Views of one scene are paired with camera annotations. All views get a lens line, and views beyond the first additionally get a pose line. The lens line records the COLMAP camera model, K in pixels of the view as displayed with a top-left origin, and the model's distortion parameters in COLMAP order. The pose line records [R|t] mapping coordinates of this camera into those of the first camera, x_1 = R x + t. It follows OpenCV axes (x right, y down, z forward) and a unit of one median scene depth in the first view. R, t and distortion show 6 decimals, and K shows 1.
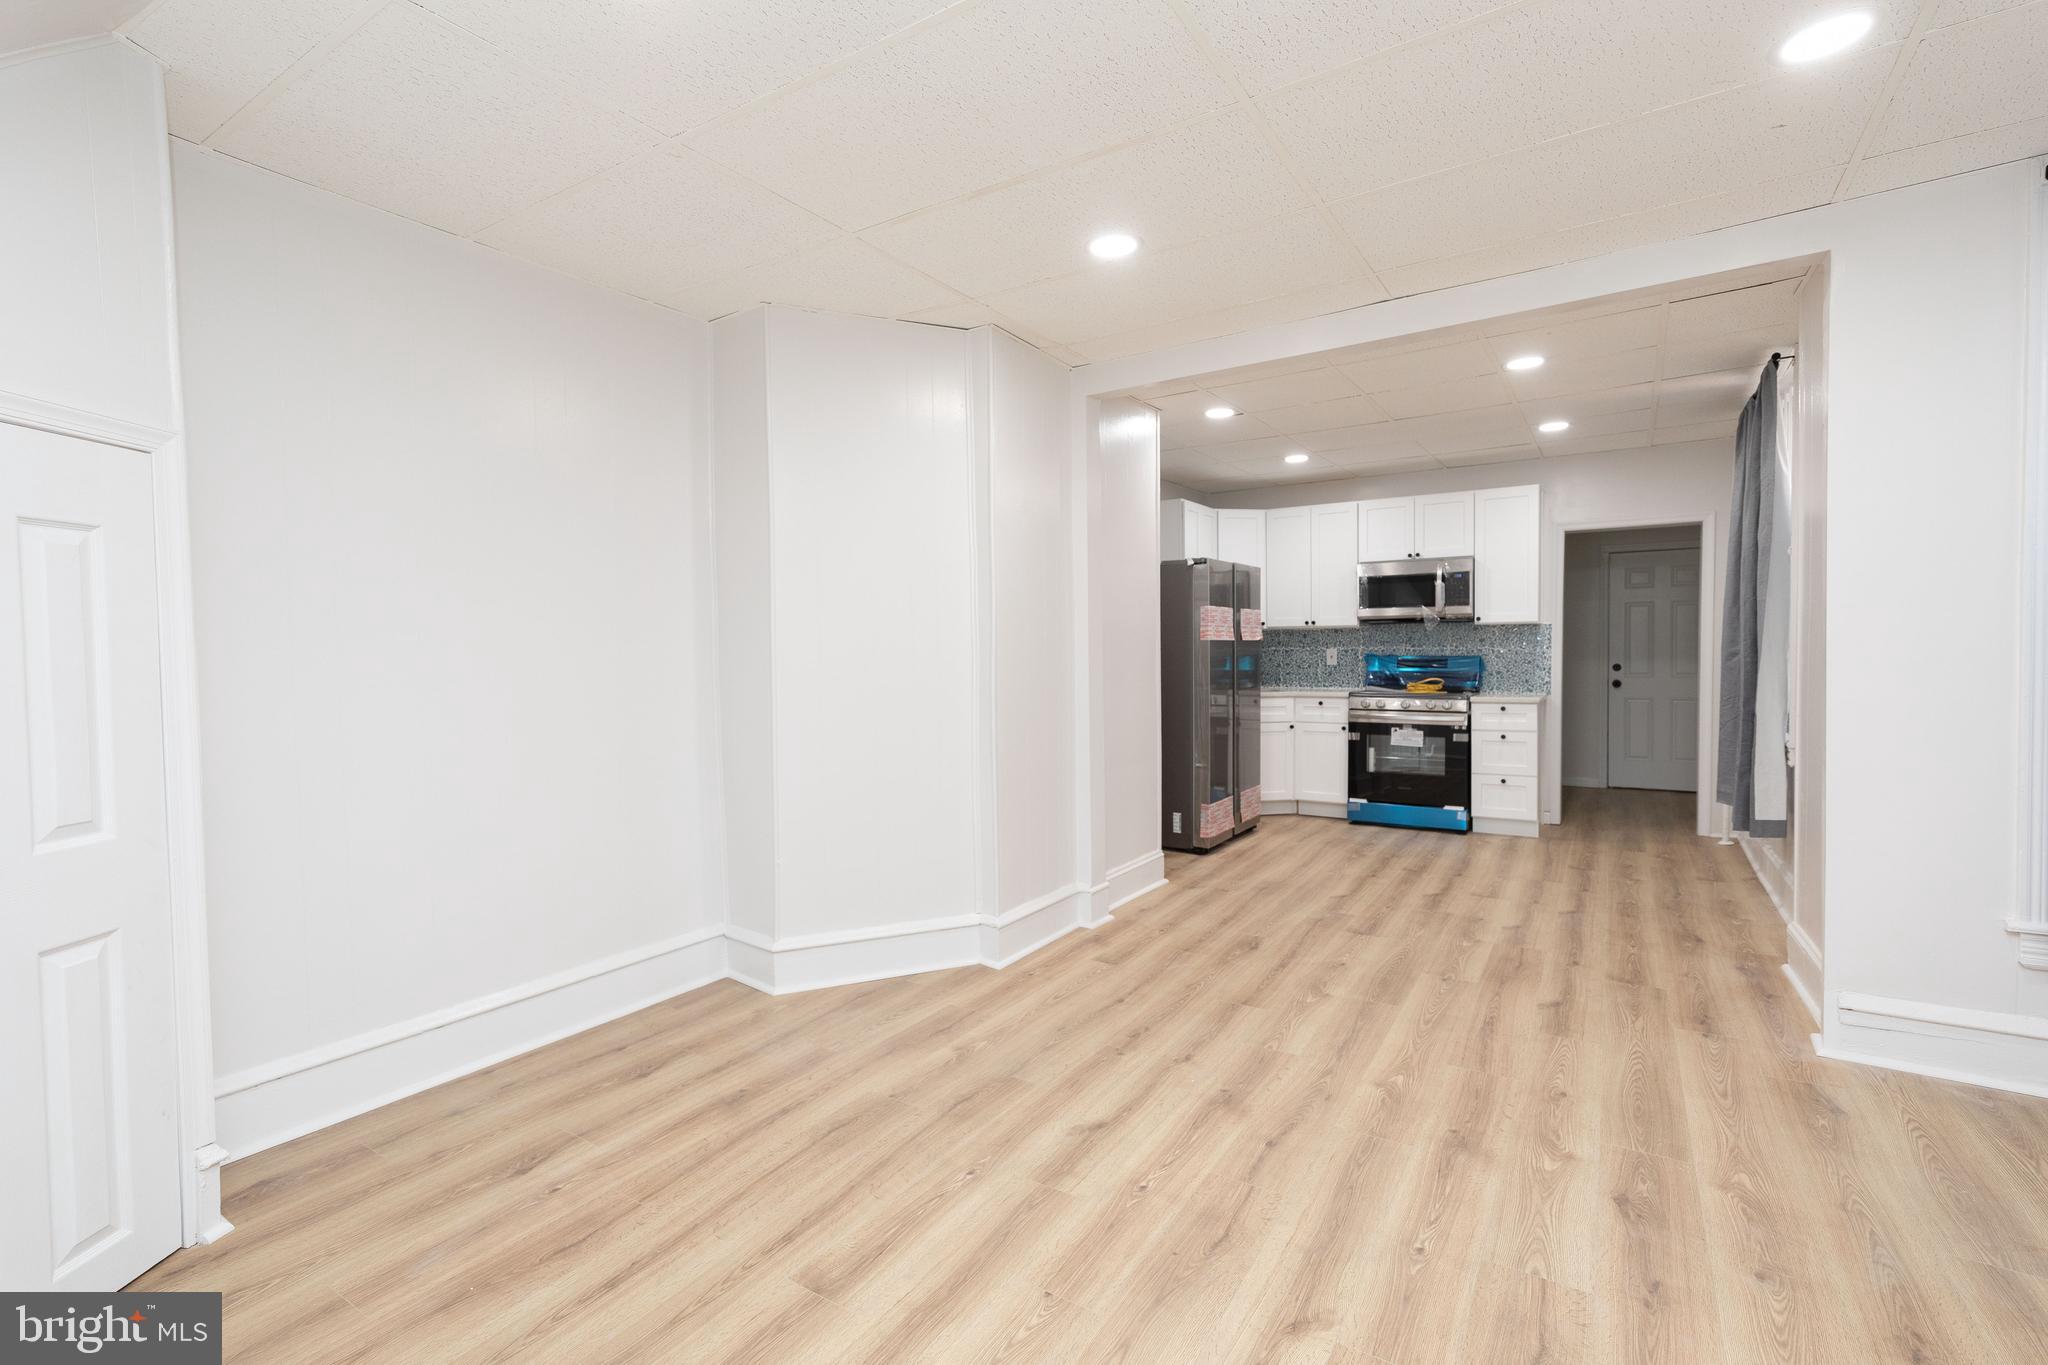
lens RADIAL K [[925.5, 0, 1039.1], [0, 925.5, 679.9], [0, 0, 1]] dist [0.008377, -0.001841]
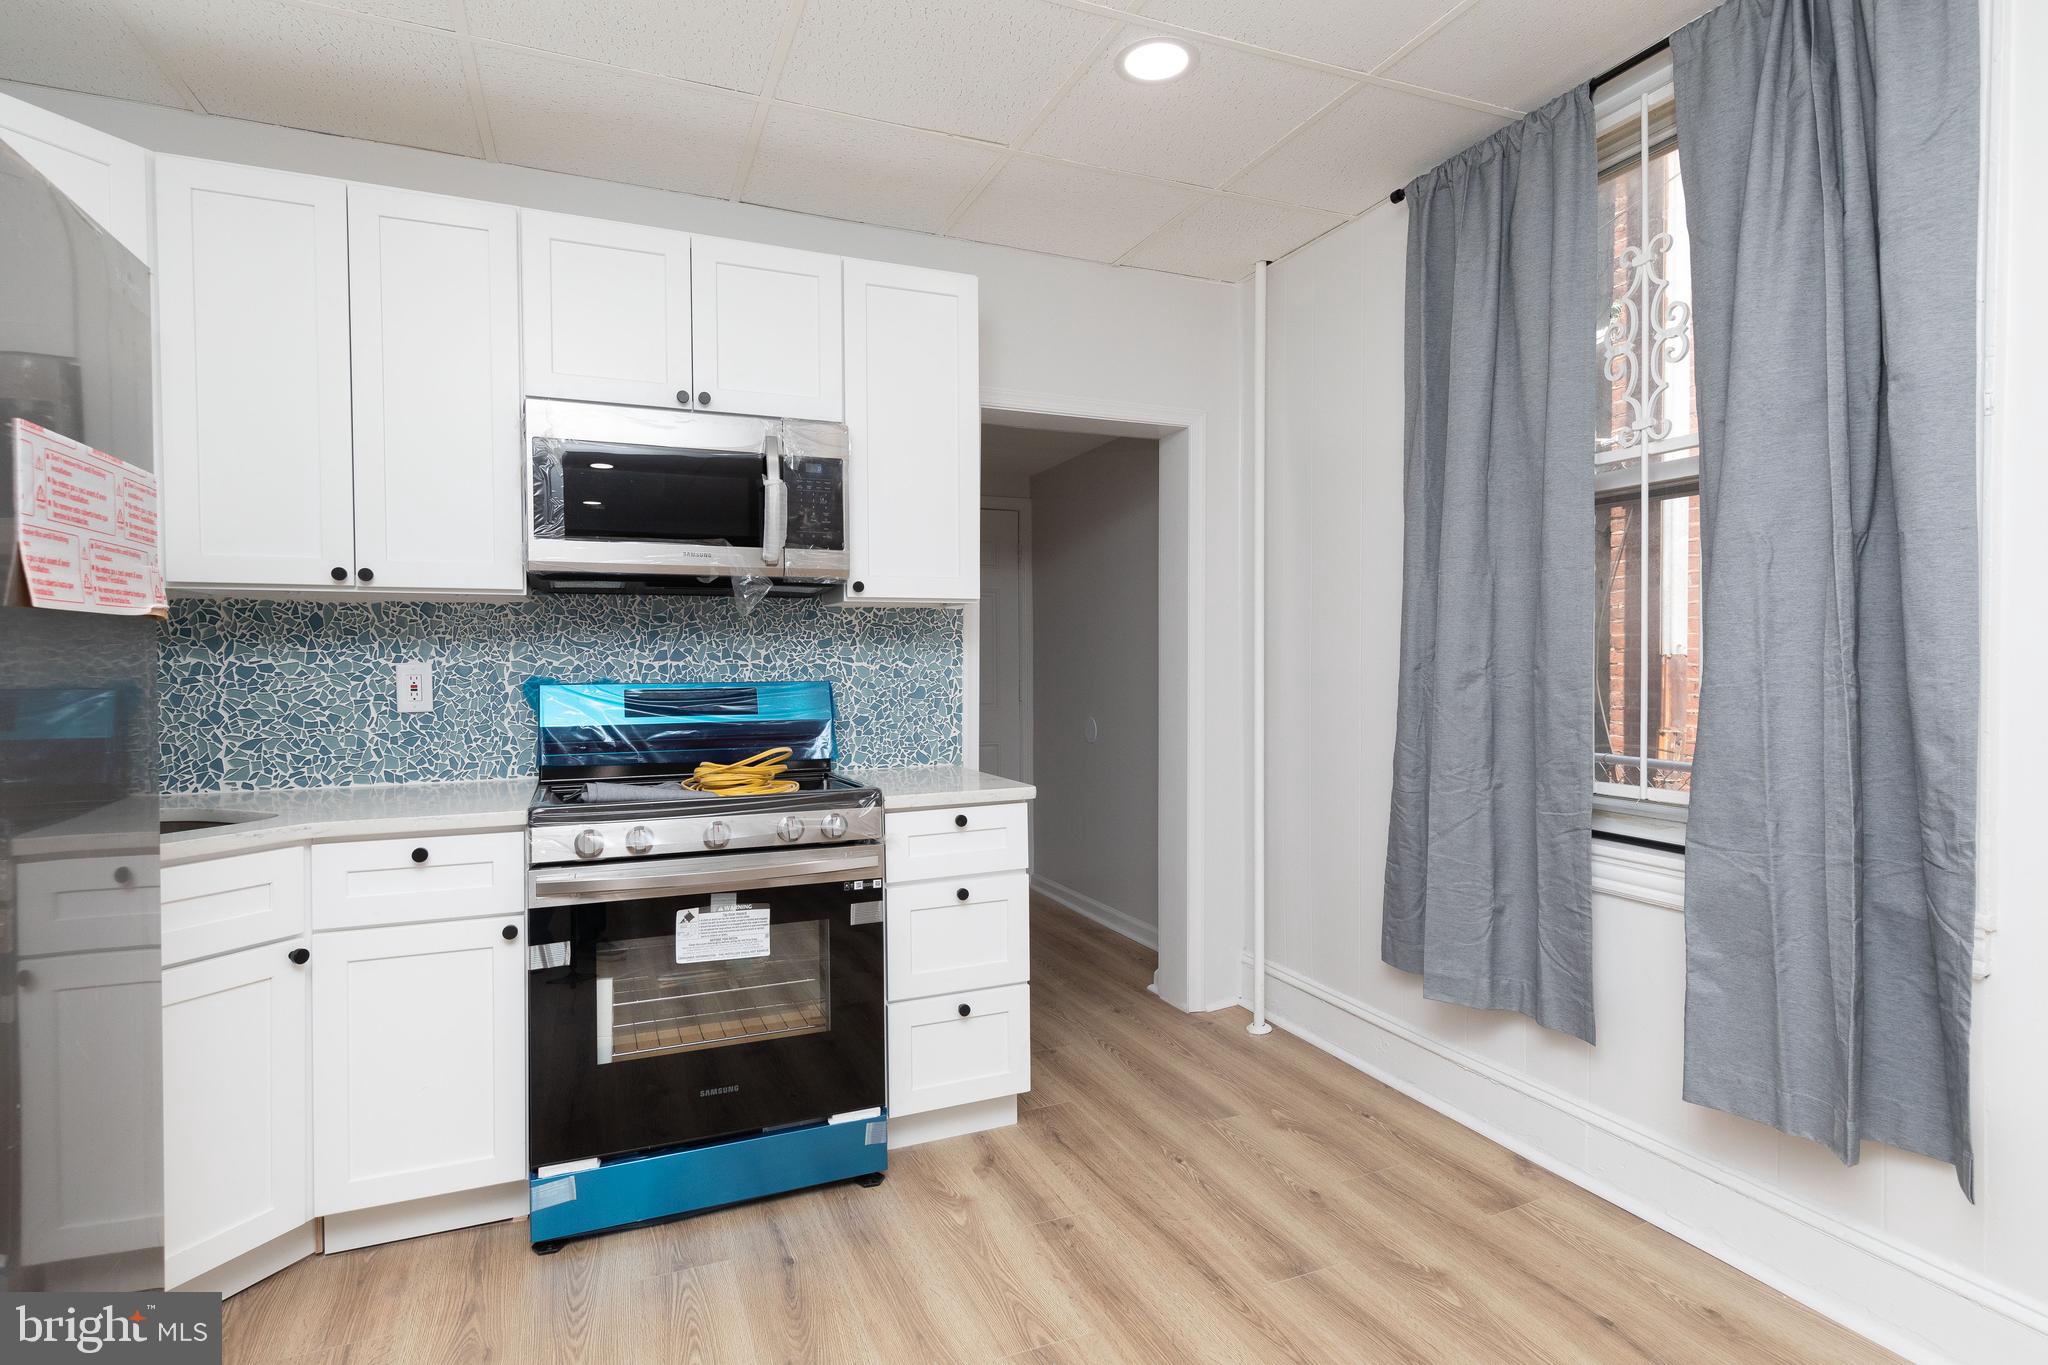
lens RADIAL K [[996.9, 0, 985.9], [0, 996.9, 668.7], [0, 0, 1]] dist [0.007053, -0.000116]
pose [[0.571902, -0.001533, 0.820320, 0.164557], [0.025079, 0.999563, -0.015616, -0.024580], [-0.819938, 0.029504, 0.571691, 0.735783]]
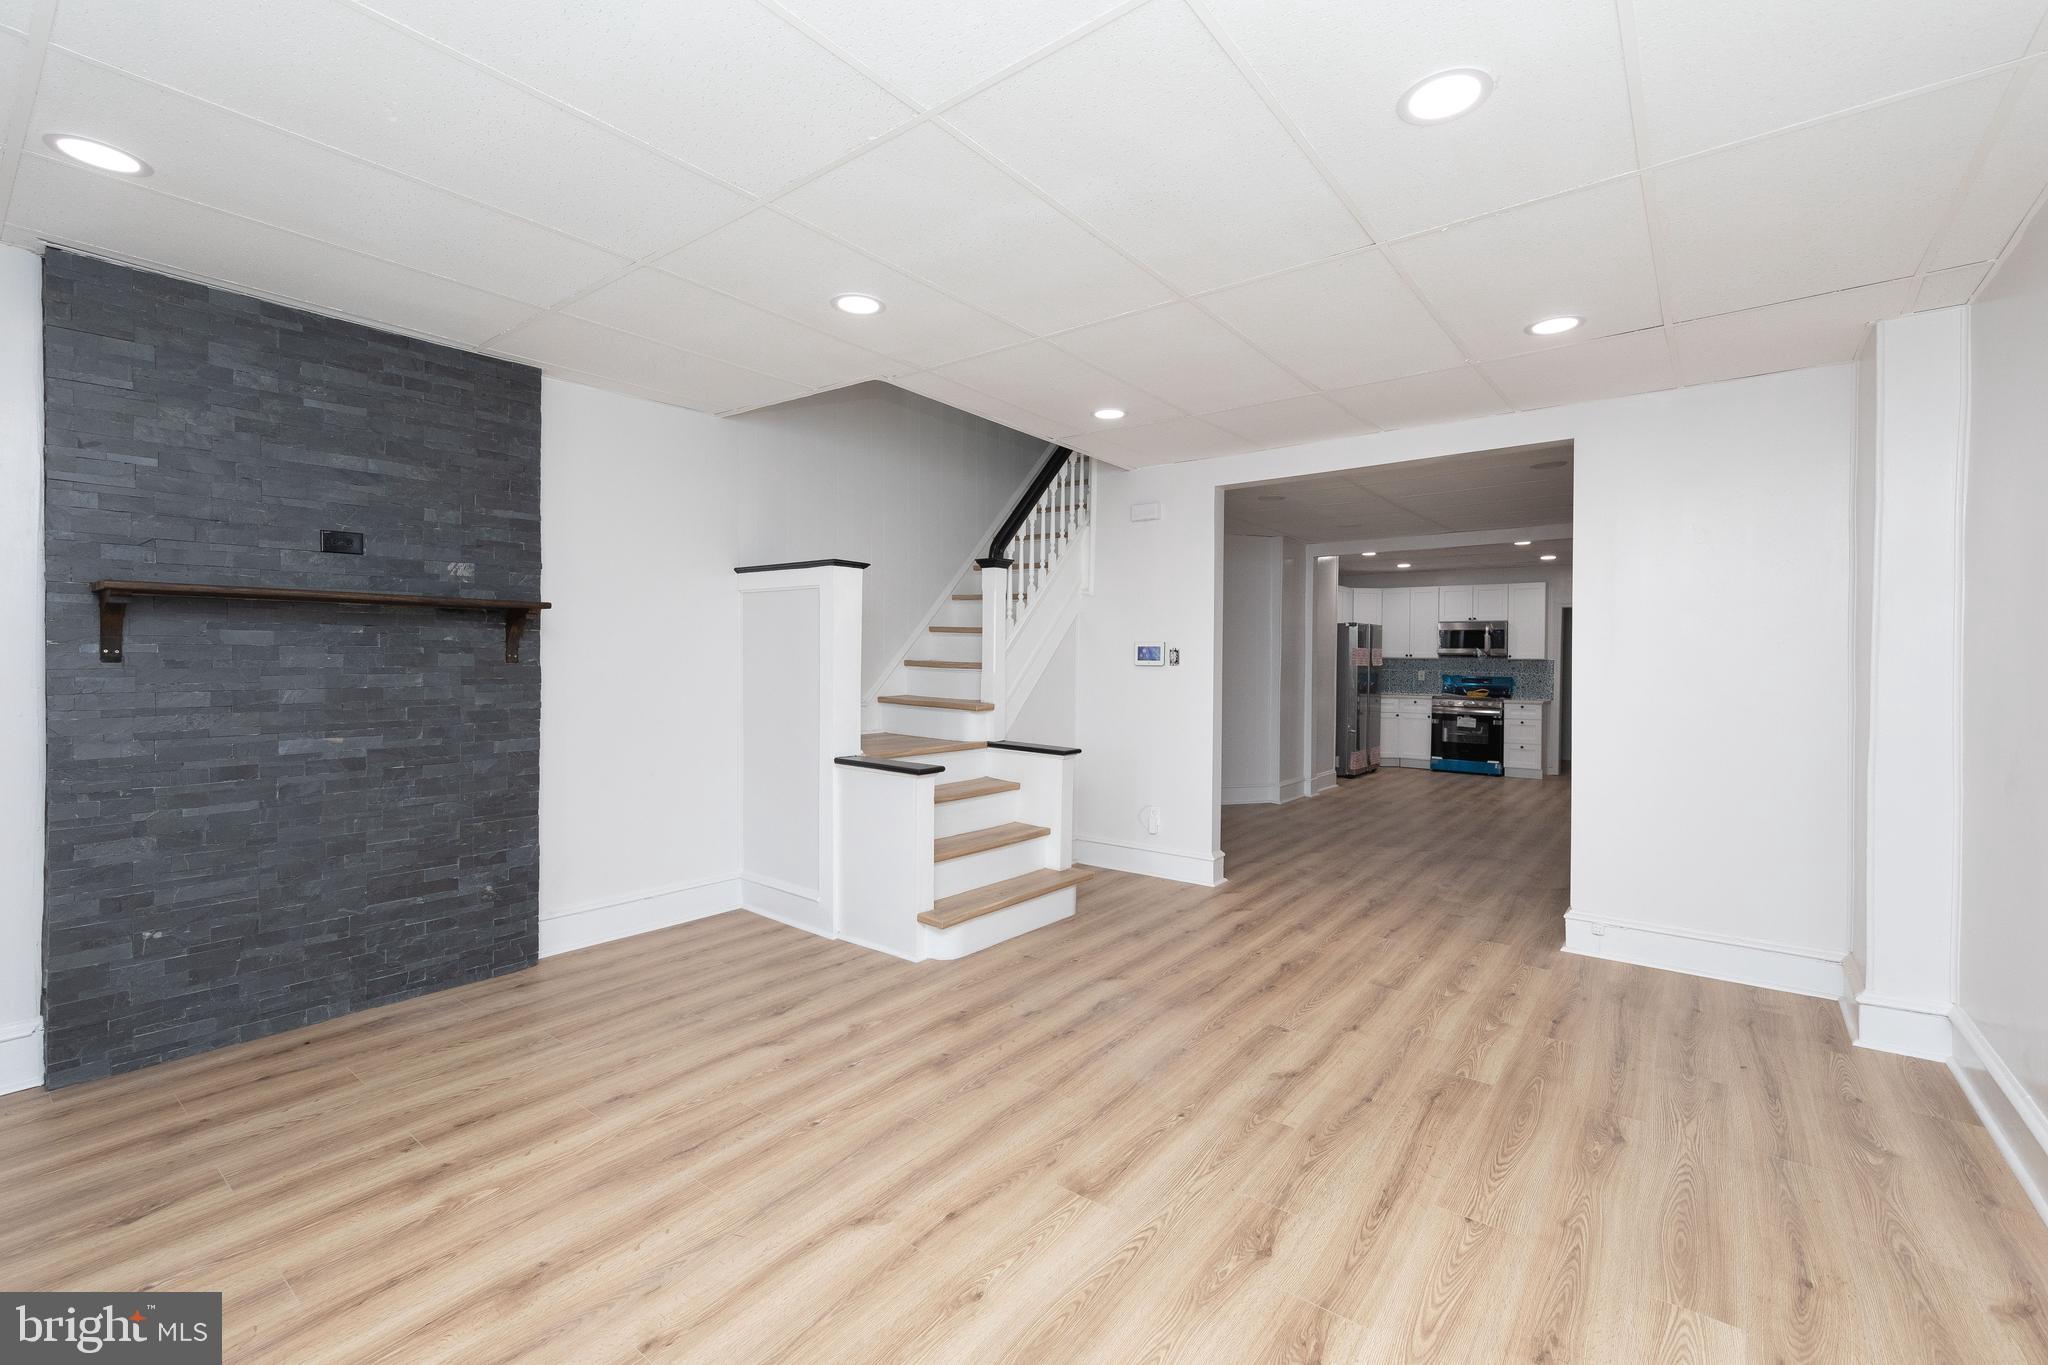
lens RADIAL K [[863.6, 0, 1039.1], [0, 863.6, 664.8], [0, 0, 1]] dist [0.007335, -0.000774]
pose [[0.994964, 0.021850, -0.097826, -0.261808], [-0.024526, 0.999355, -0.026235, 0.016259], [0.097190, 0.028502, 0.994858, -0.743622]]
